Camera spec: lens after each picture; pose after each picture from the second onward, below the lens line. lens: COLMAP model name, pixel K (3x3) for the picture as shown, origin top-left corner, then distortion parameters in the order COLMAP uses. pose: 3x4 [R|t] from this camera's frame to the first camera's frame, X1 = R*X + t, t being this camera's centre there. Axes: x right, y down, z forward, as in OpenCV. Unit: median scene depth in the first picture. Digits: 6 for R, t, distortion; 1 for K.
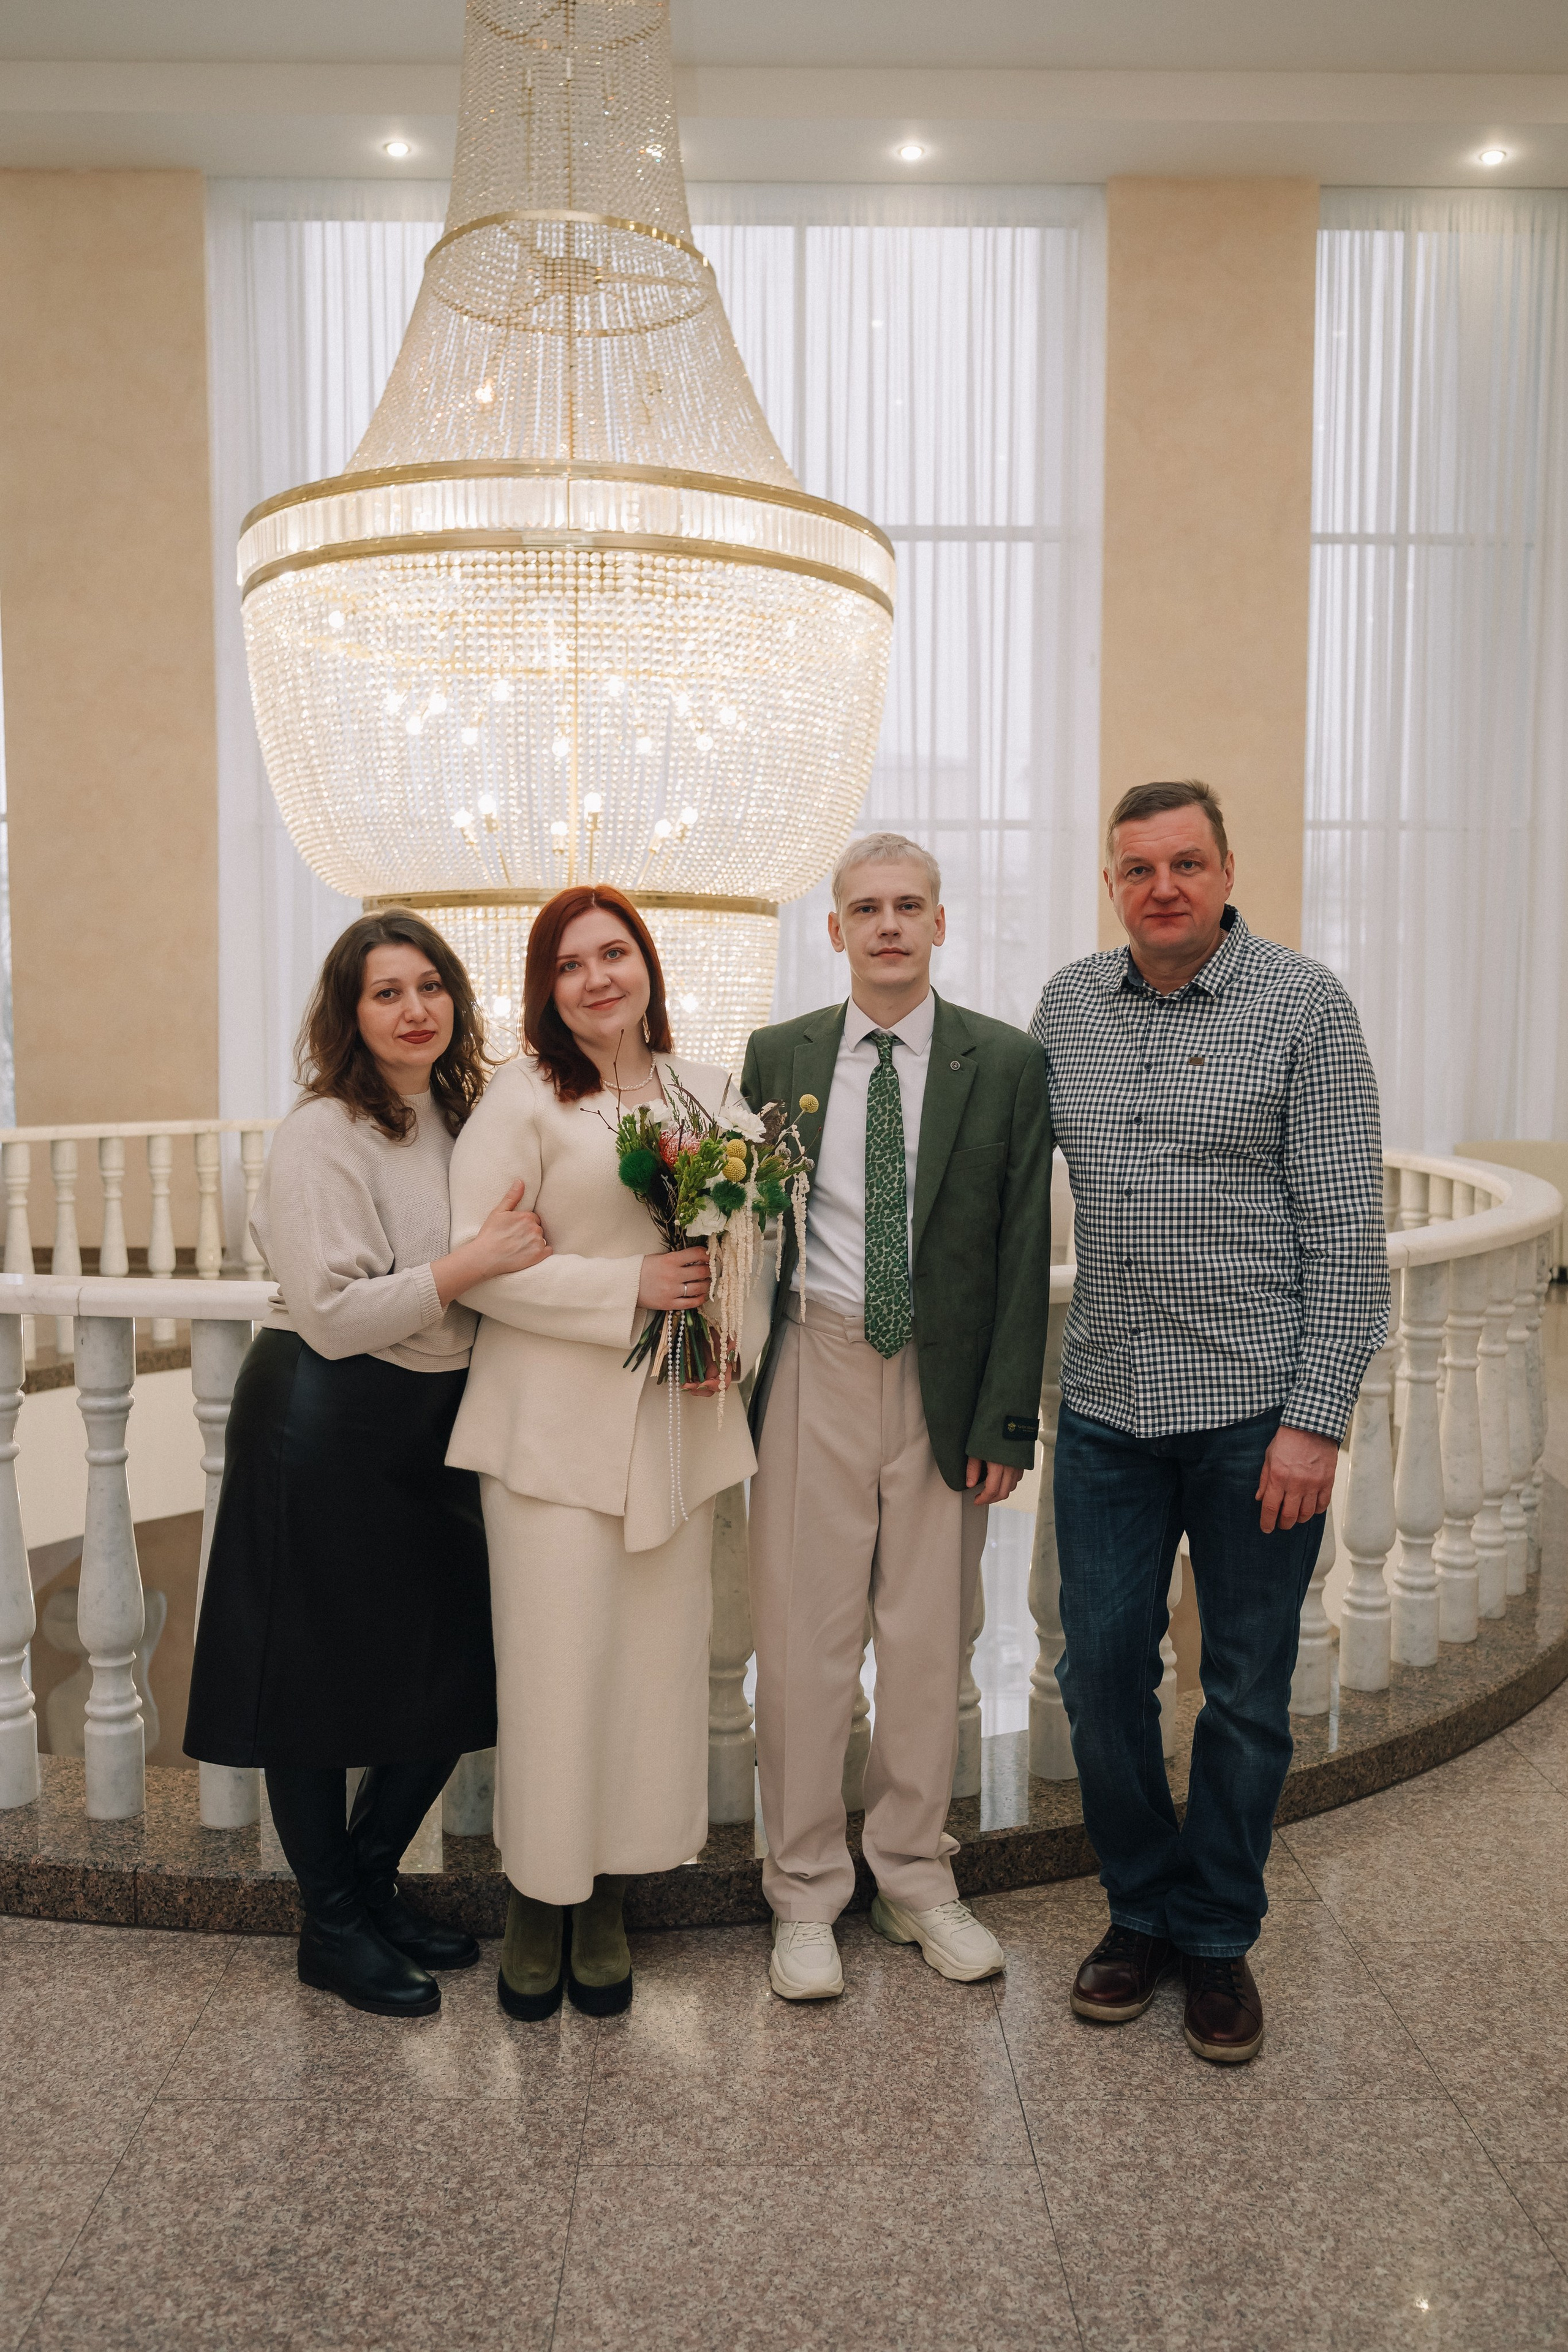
lens RADIAL K [[1894.6, 0, 788.0], [0, 1894.6, 1184.3], [0, 0, 1]] dist [-0.005137, -0.001872]
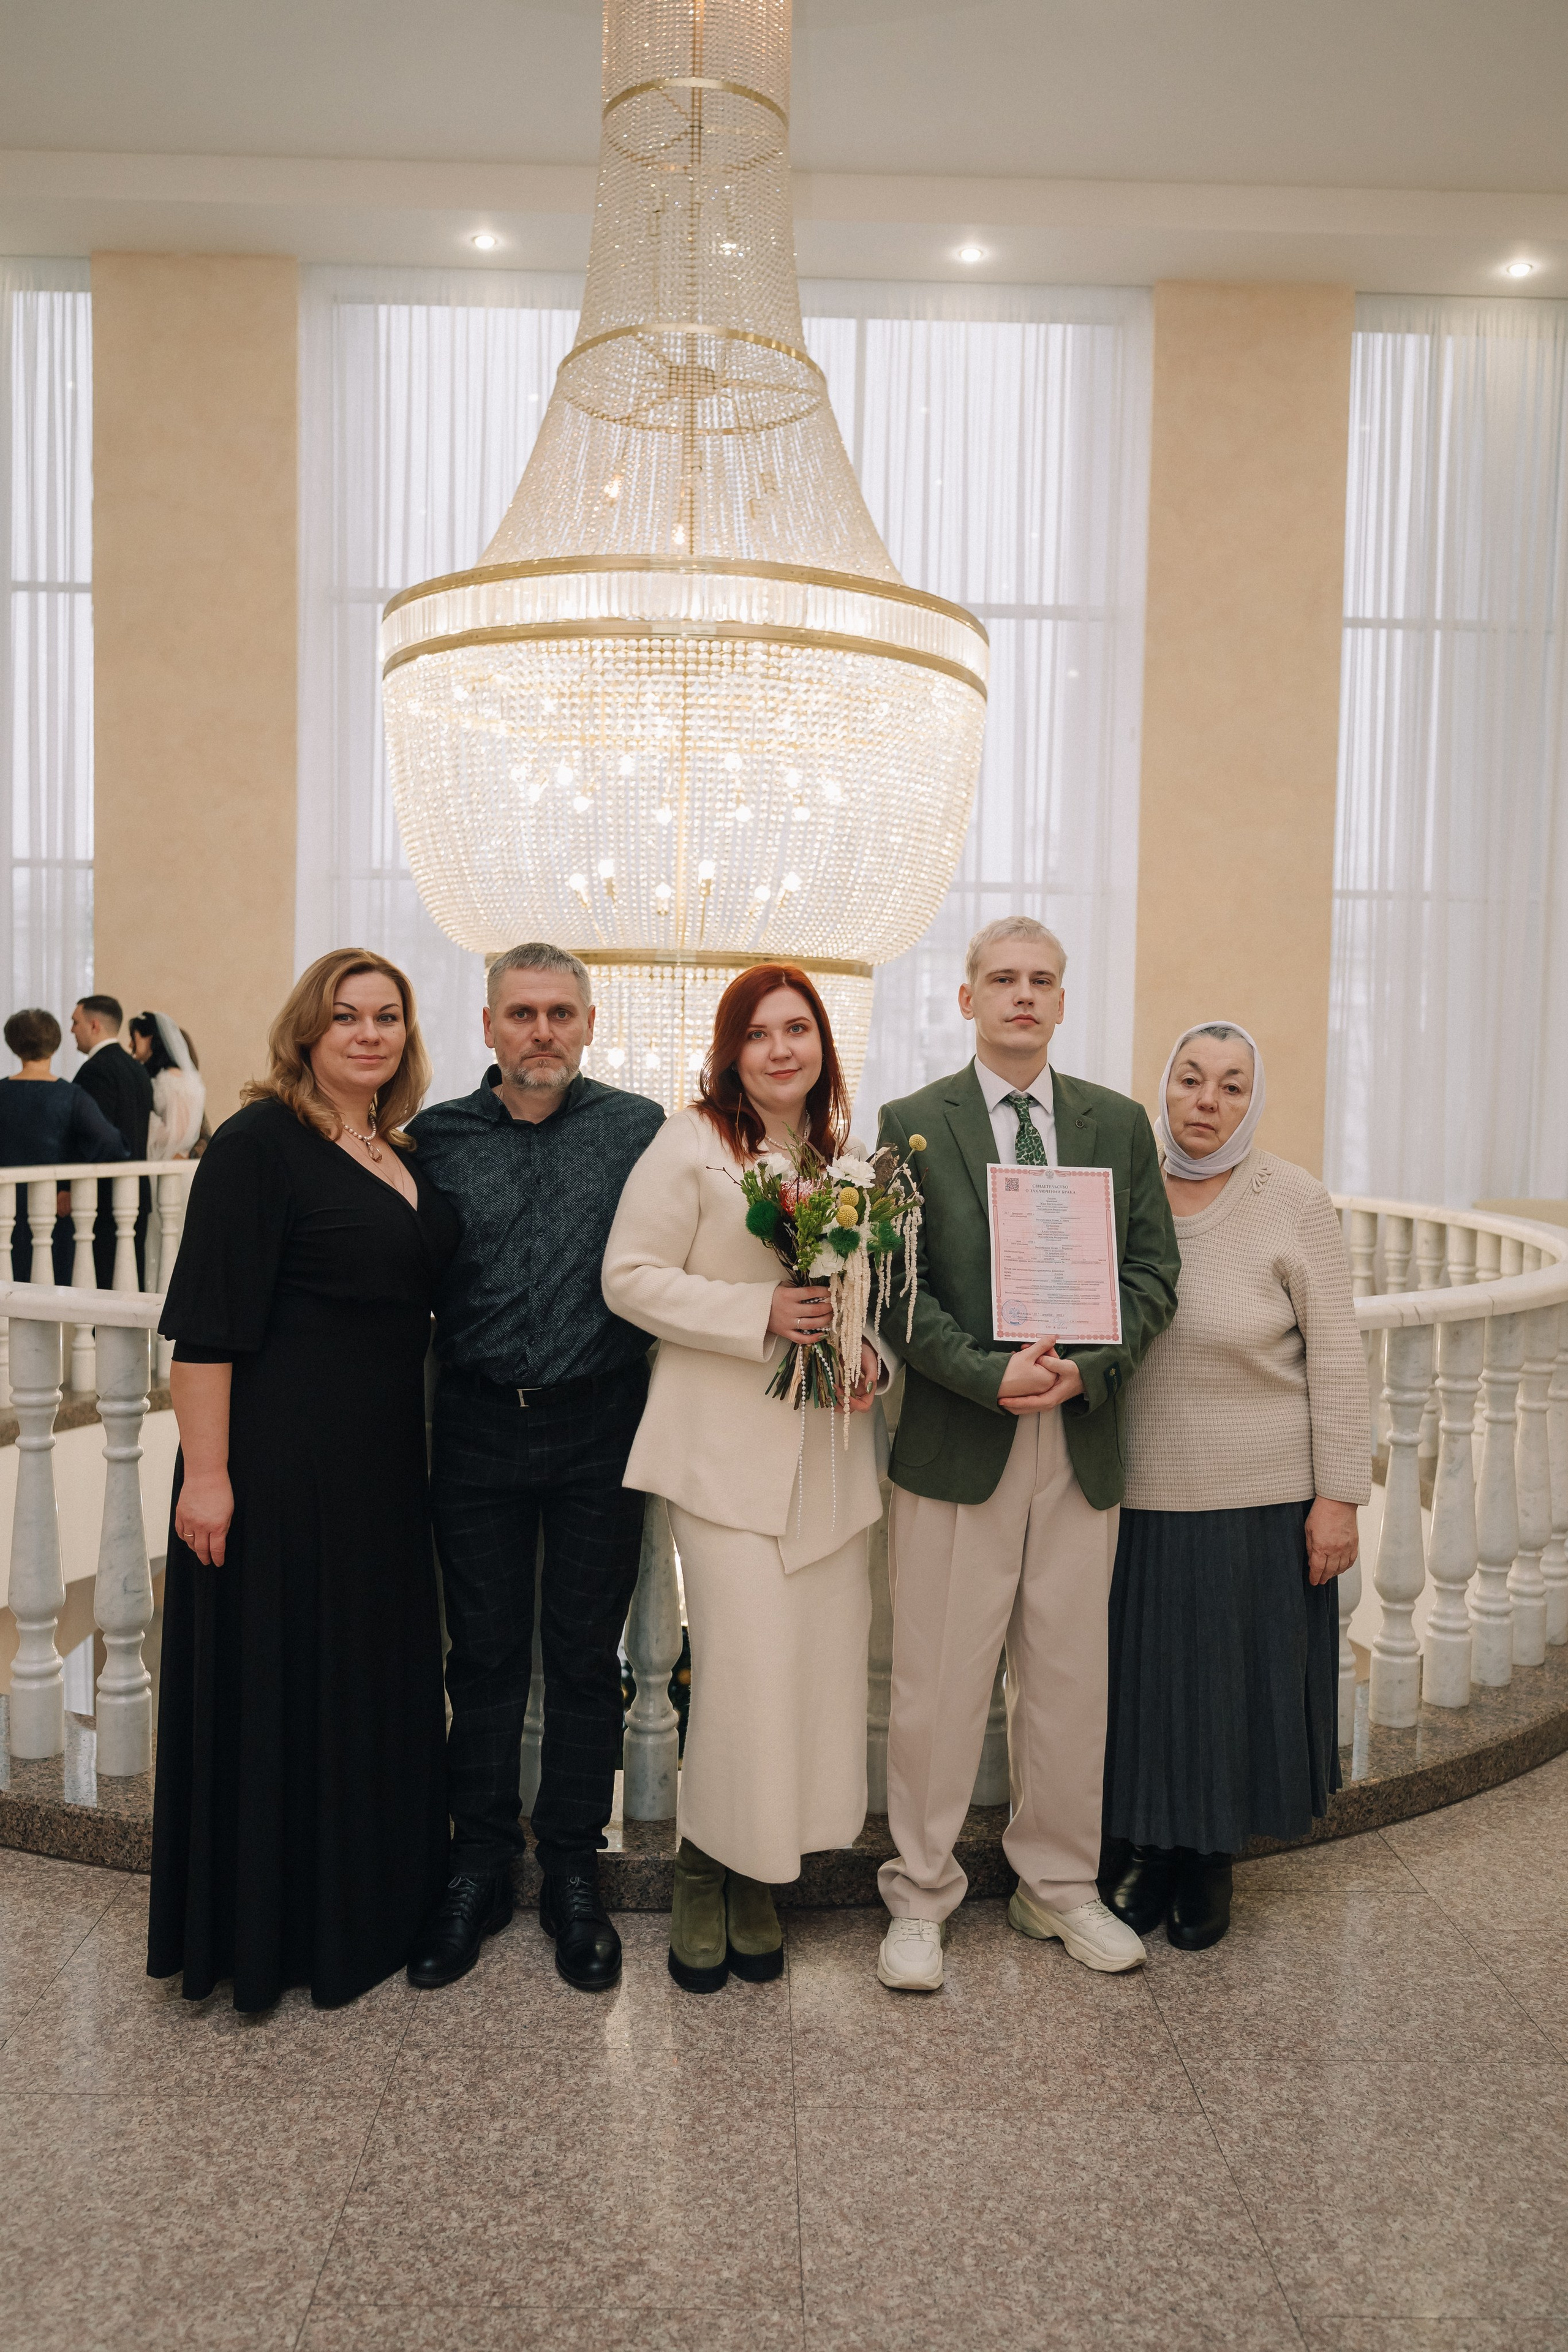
lens RADIAL K [[1885.4, 0, 763.6], [0, 1885.4, 1181.9], [0, 0, 1]] dist [-0.002921, -0.003024]
pose [[0.999830, 0.018129, 0.003275, -0.110246], [-0.018046, 0.999554, -0.023809, -0.000122], [-0.003705, 0.023746, 0.999711, -0.096234]]
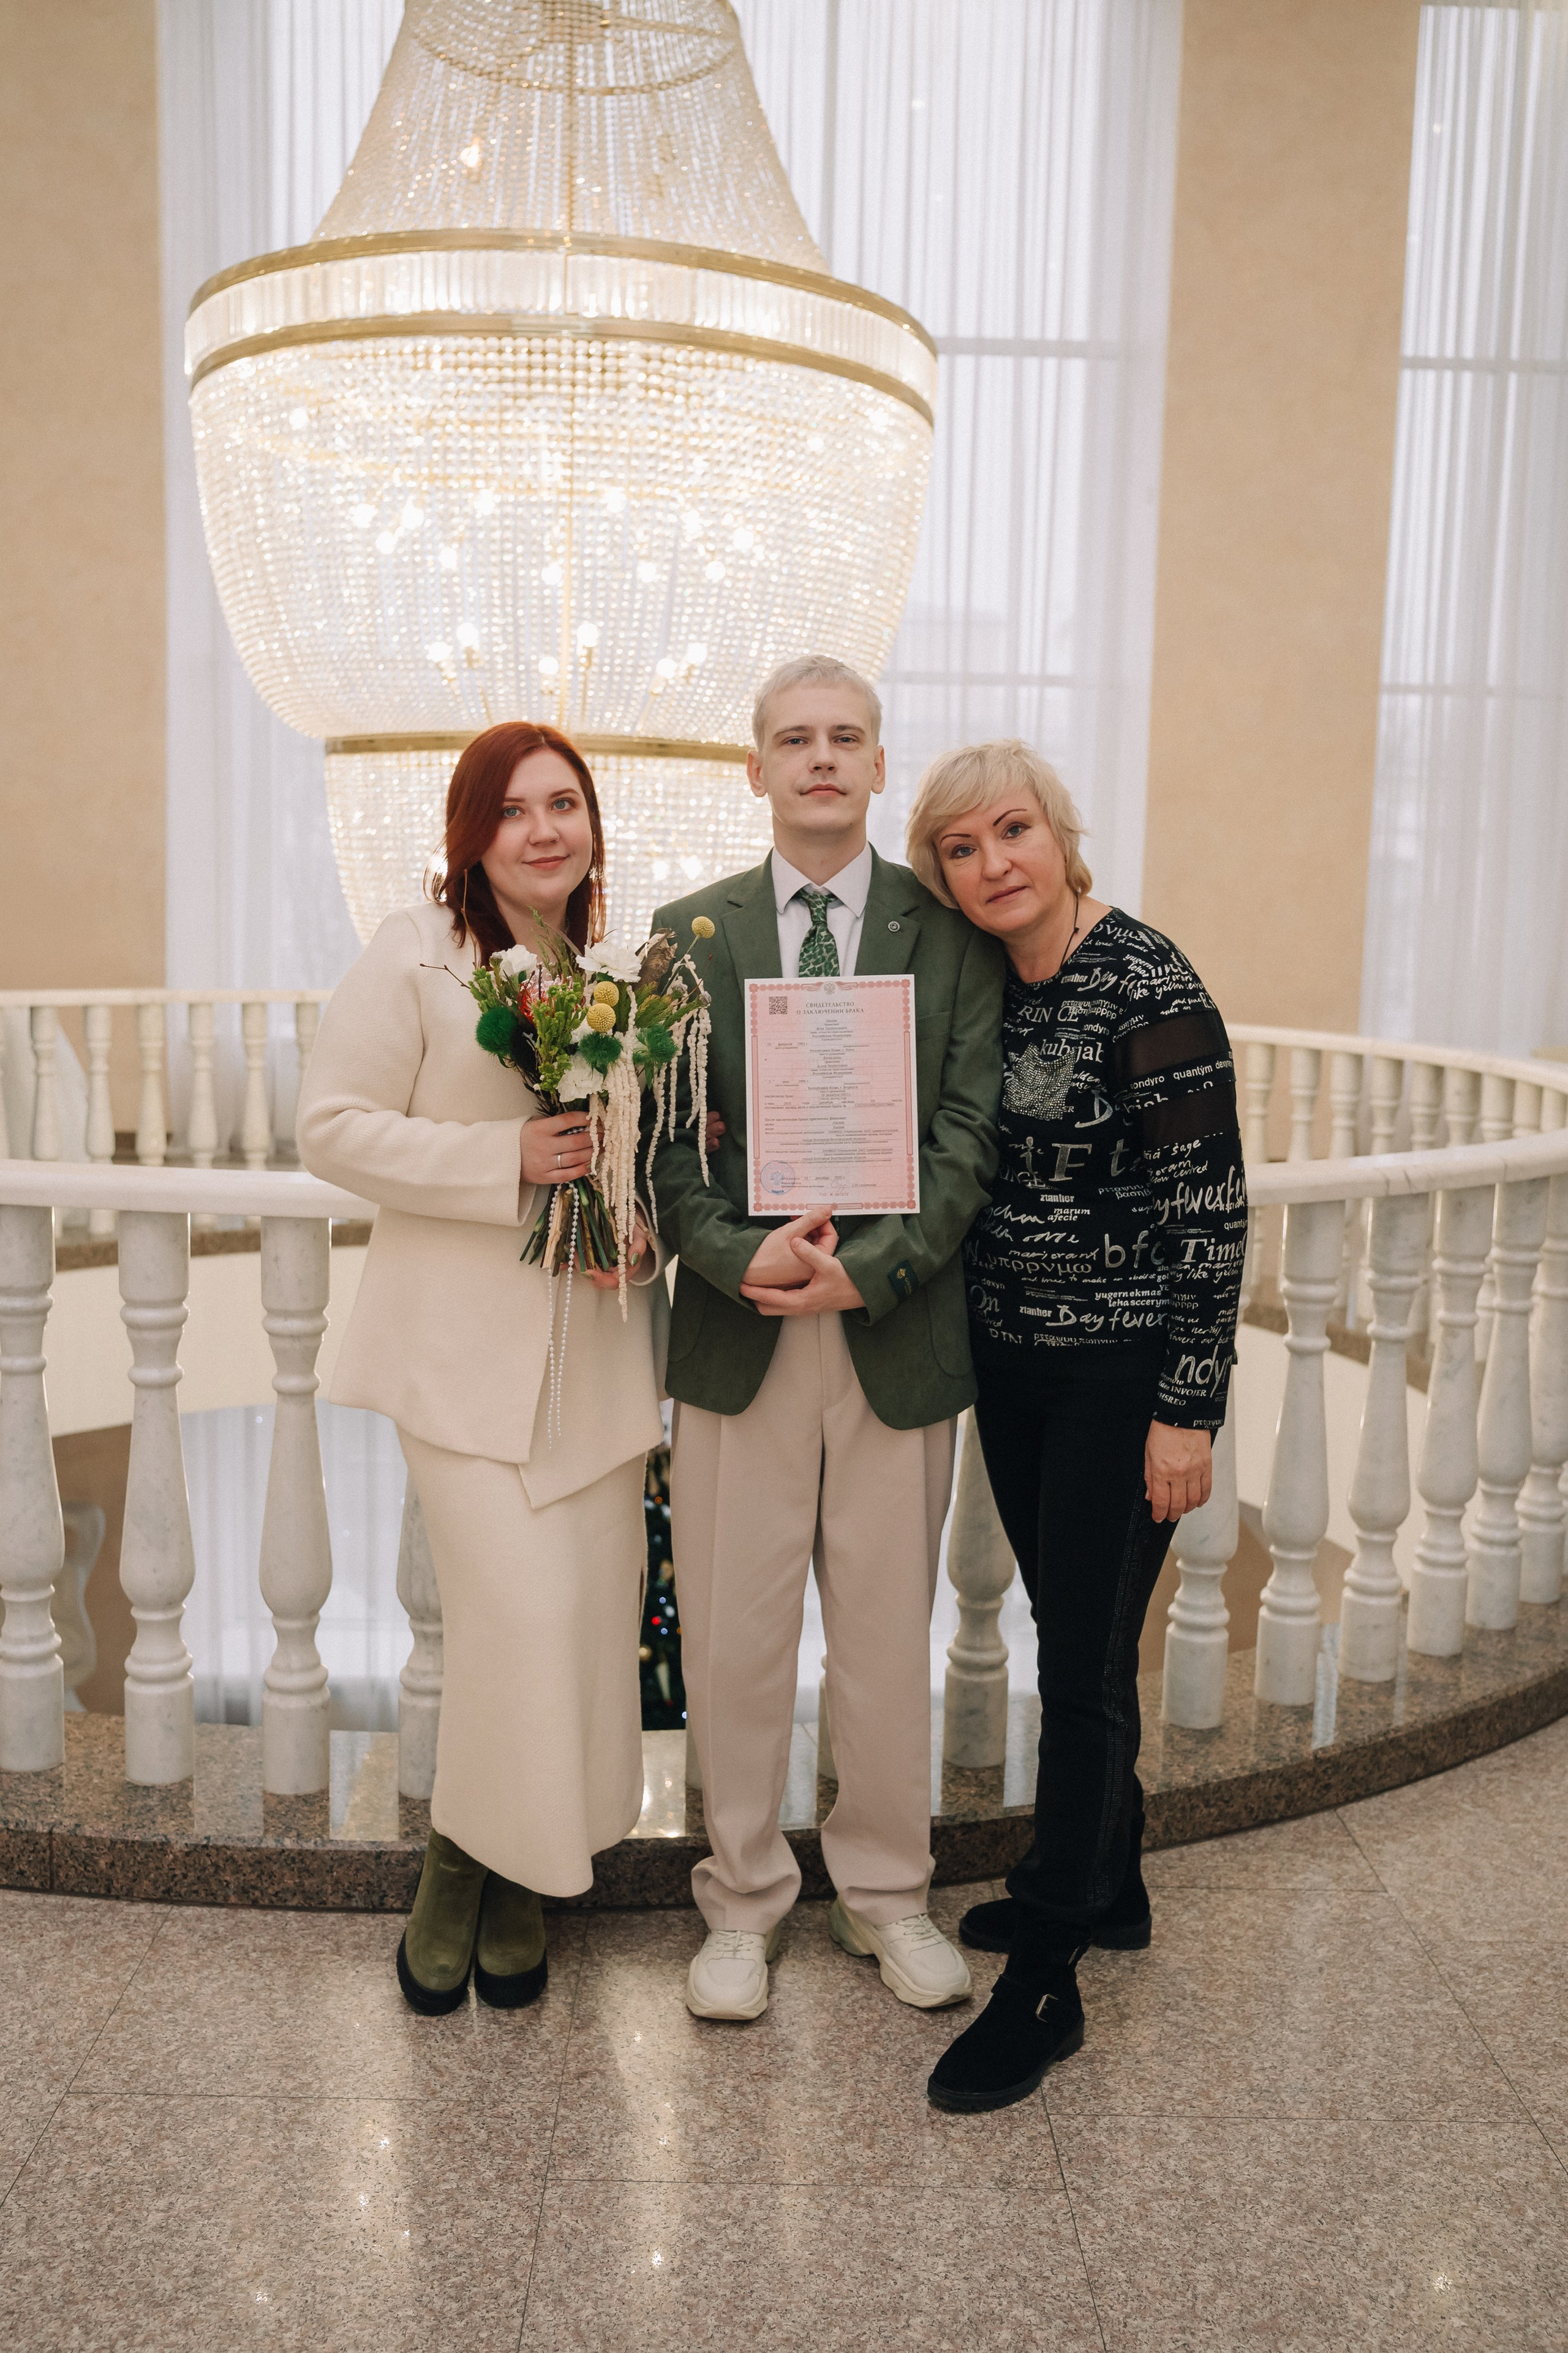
lens RADIAL K [[2043.7, 0, 792.1], [0, 2043.7, 1190.8], [0, 0, 1]] dist [-0.004726, -0.001538]
pose [[0.999735, 0.022839, 0.002780, -0.007349], [-0.022957, 0.998266, 0.054203, 0.004004], [-0.001537, -0.054253, 0.998526, 0.058708]]
